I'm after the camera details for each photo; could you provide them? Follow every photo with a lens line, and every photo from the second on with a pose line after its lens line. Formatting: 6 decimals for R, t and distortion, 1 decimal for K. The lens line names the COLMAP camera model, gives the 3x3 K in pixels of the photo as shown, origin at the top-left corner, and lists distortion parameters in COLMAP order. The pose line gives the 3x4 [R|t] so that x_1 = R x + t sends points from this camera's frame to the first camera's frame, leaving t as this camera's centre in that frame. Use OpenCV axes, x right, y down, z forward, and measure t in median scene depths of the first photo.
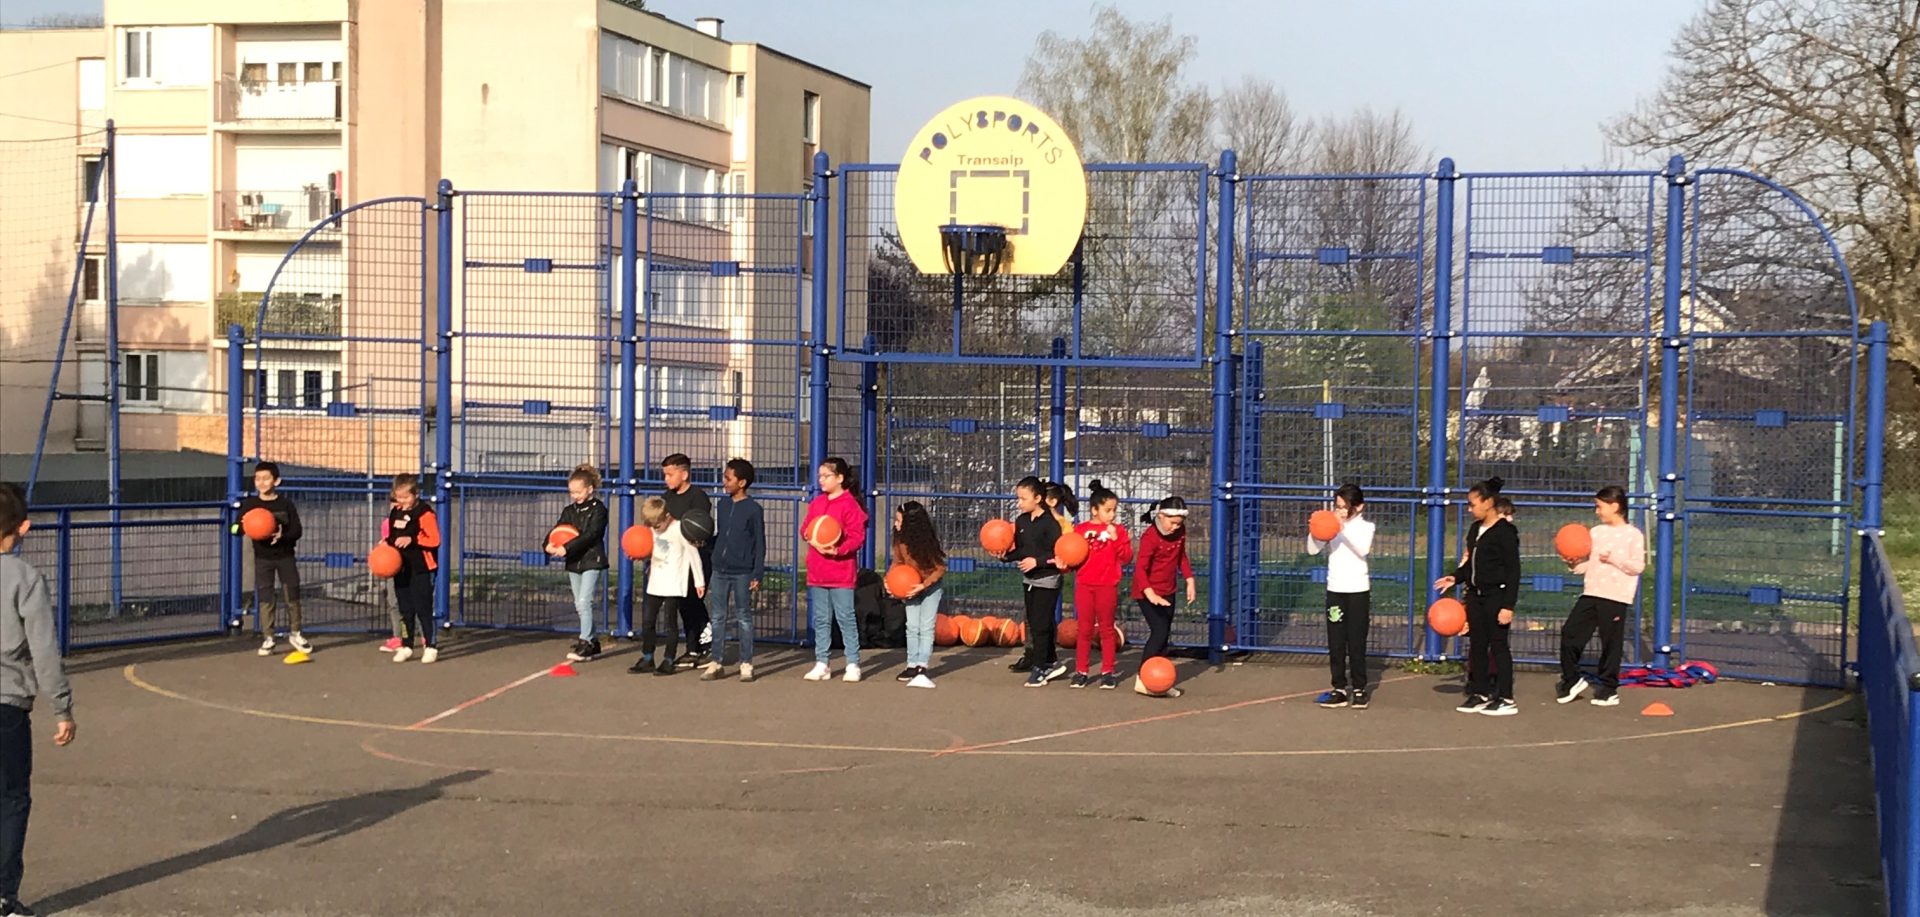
lens RADIAL K [[2771.0, 0, 1098.6], [0, 2771.0, 653.2], [0, 0, 1]] dist [0.000510, 0.000000]
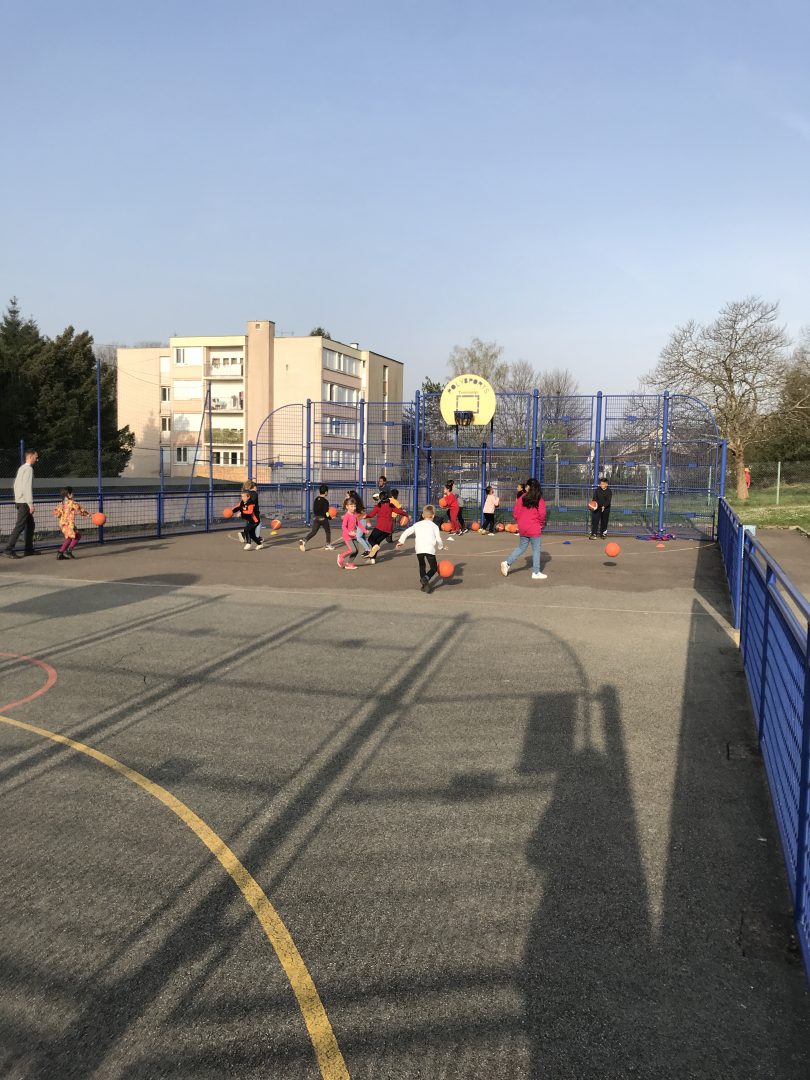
lens RADIAL K [[889.2, 0, 420.6], [0, 889.2, 542.7], [0, 0, 1]] dist [0.029607, -0.036191]
pose [[0.998798, 0.000174, -0.049007, -0.030730], [-0.000138, 1.000000, 0.000740, 0.009387], [0.049007, -0.000732, 0.998798, -0.097787]]
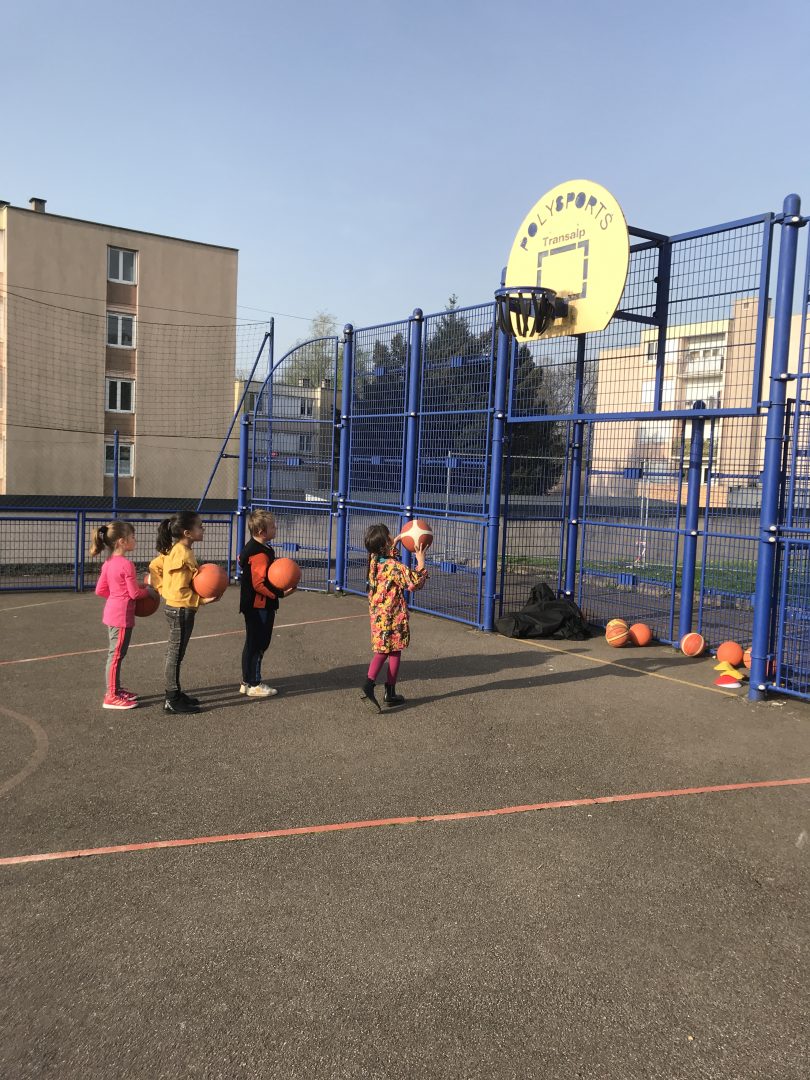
lens RADIAL K [[889.2, 0, 412.2], [0, 889.2, 534.0], [0, 0, 1]] dist [0.029607, -0.036191]
pose [[0.766239, 0.051164, -0.640515, 0.110451], [-0.073532, 0.997258, -0.008304, -0.032418], [0.638334, 0.053461, 0.767901, 0.474136]]
